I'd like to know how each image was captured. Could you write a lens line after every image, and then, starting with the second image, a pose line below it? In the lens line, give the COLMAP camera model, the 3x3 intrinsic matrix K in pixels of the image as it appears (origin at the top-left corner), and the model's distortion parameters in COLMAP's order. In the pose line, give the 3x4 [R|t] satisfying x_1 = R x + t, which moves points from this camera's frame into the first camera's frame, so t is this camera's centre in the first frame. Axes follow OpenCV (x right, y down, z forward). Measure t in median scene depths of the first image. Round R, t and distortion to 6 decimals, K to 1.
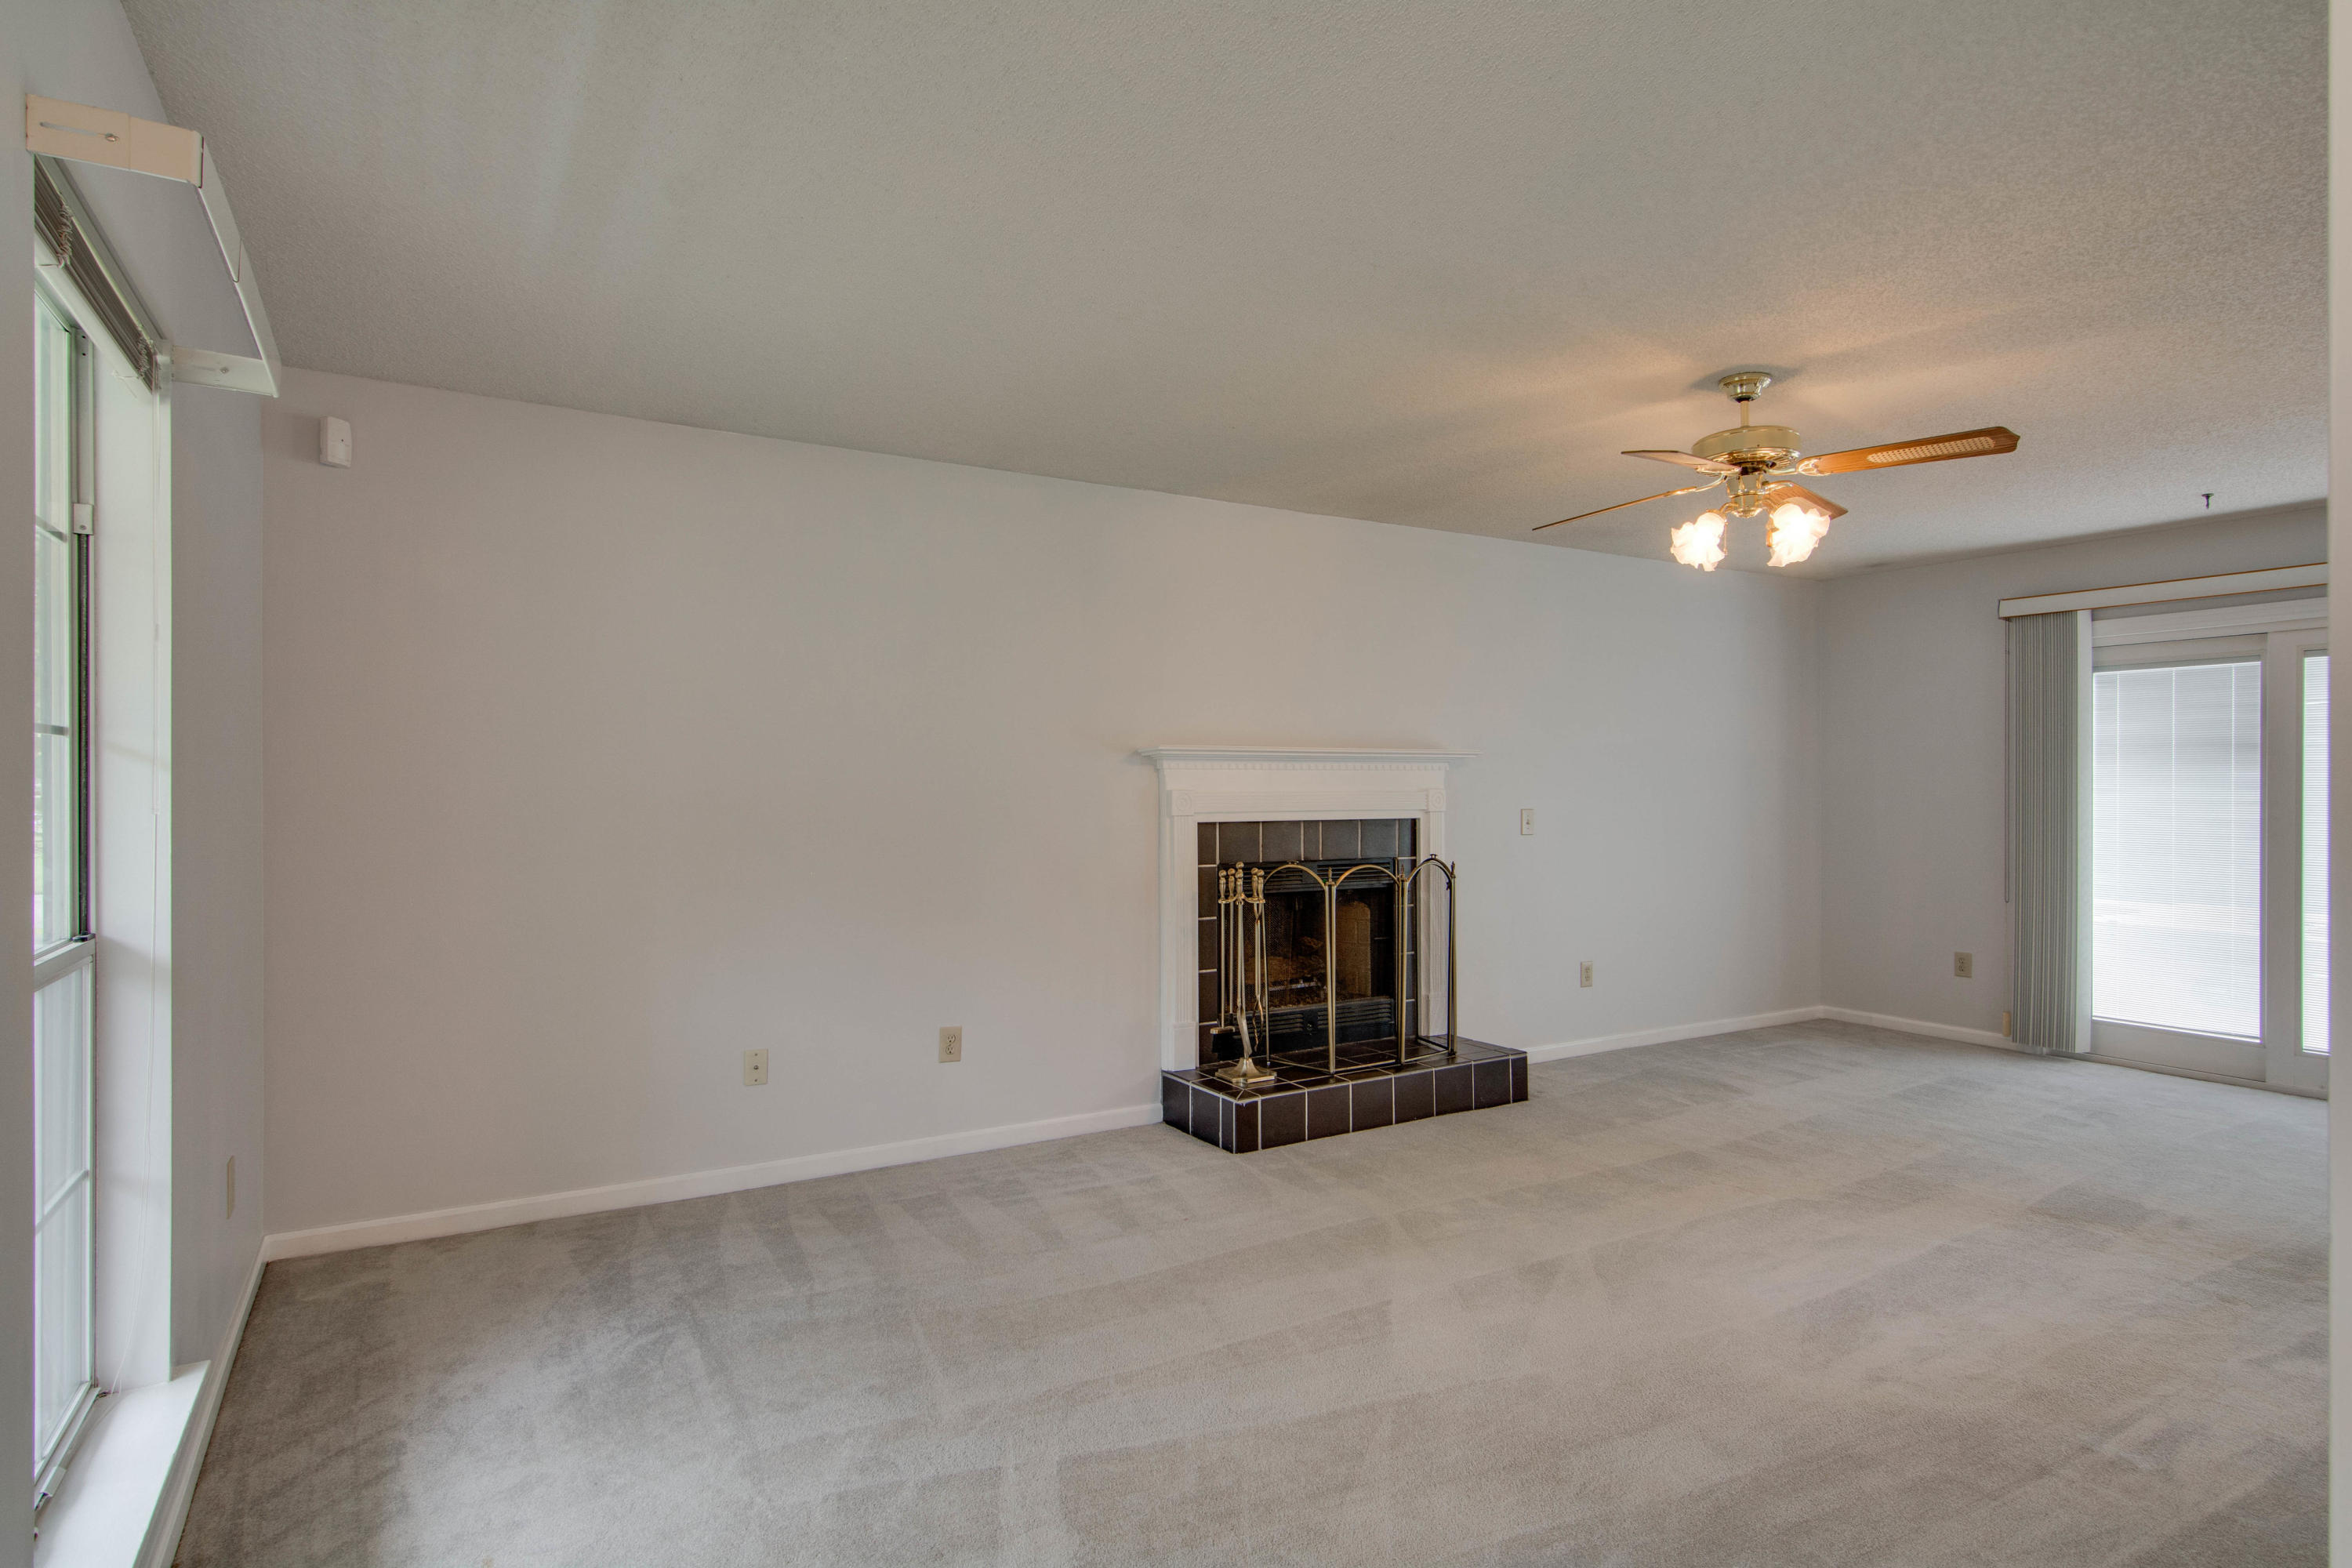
lens RADIAL K [[1253.6, 0, 1175.3], [0, 1253.6, 793.8], [0, 0, 1]] dist [0.008833, -0.000413]
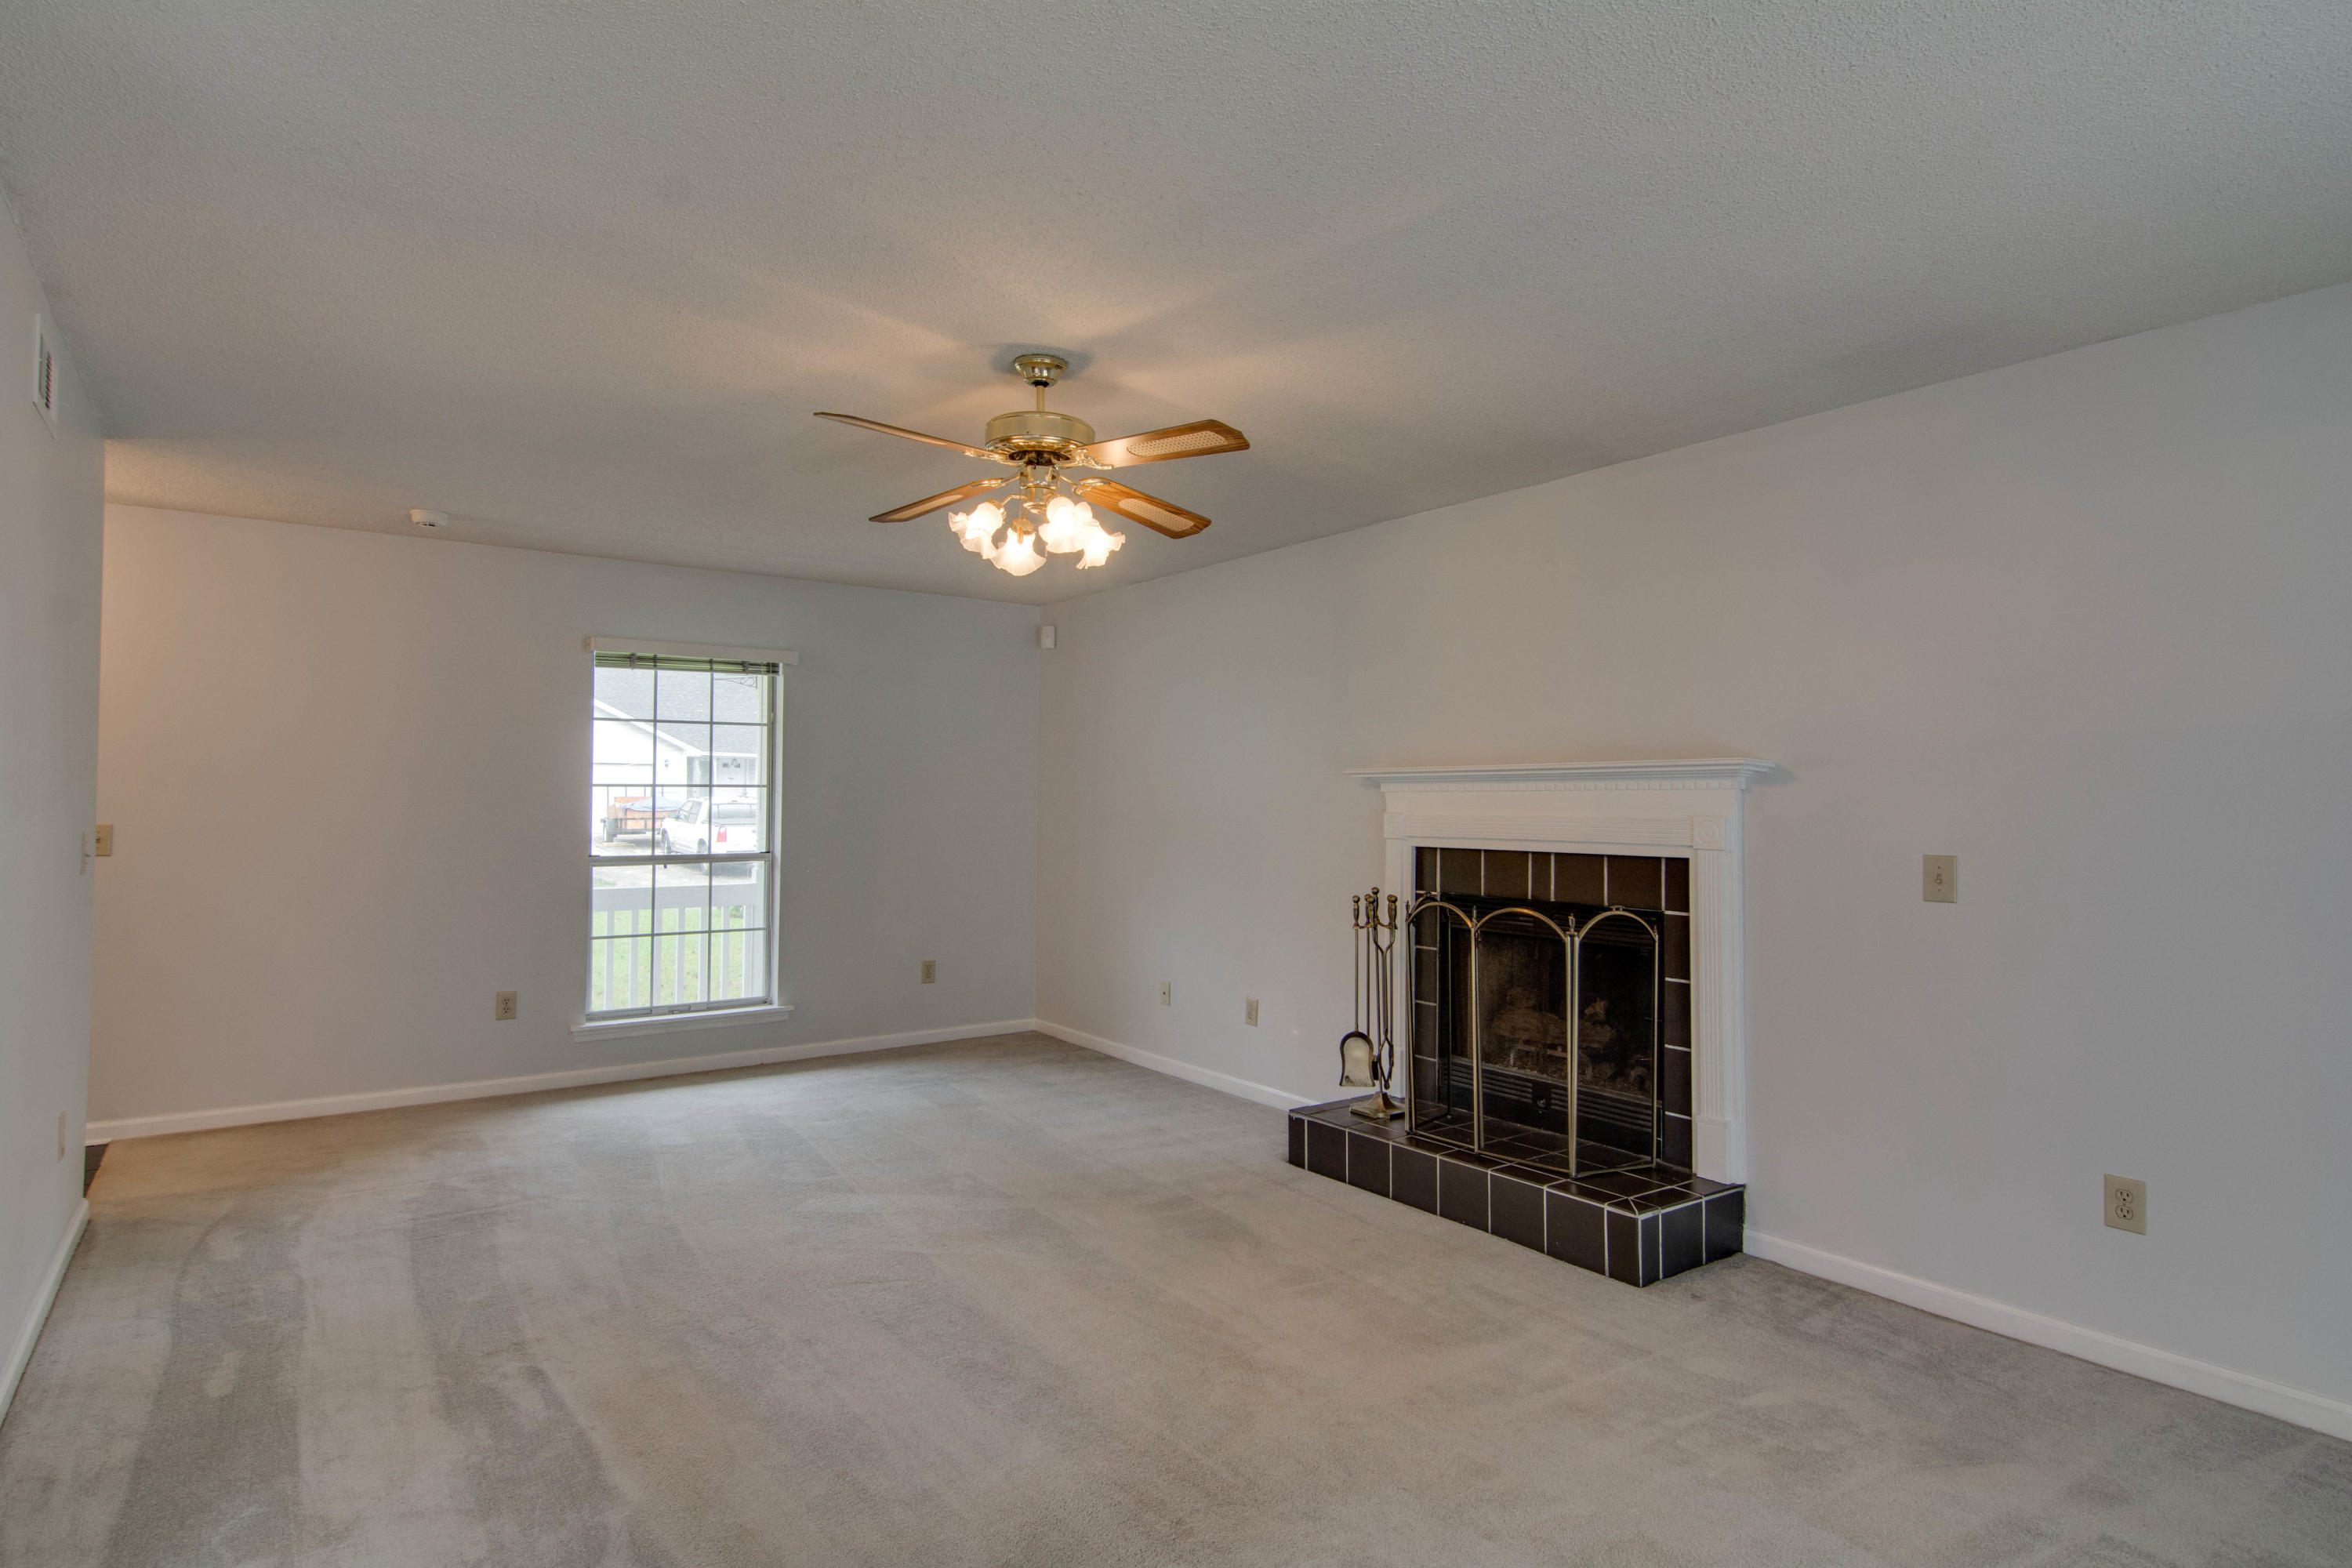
lens RADIAL K [[1253.6, 0, 1165.0], [0, 1253.6, 786.5], [0, 0, 1]] dist [0.008833, -0.000413]
pose [[0.081082, -0.010899, -0.996648, 0.968955], [-0.012775, 0.999847, -0.011973, -0.009576], [0.996626, 0.013703, 0.080930, 0.725457]]
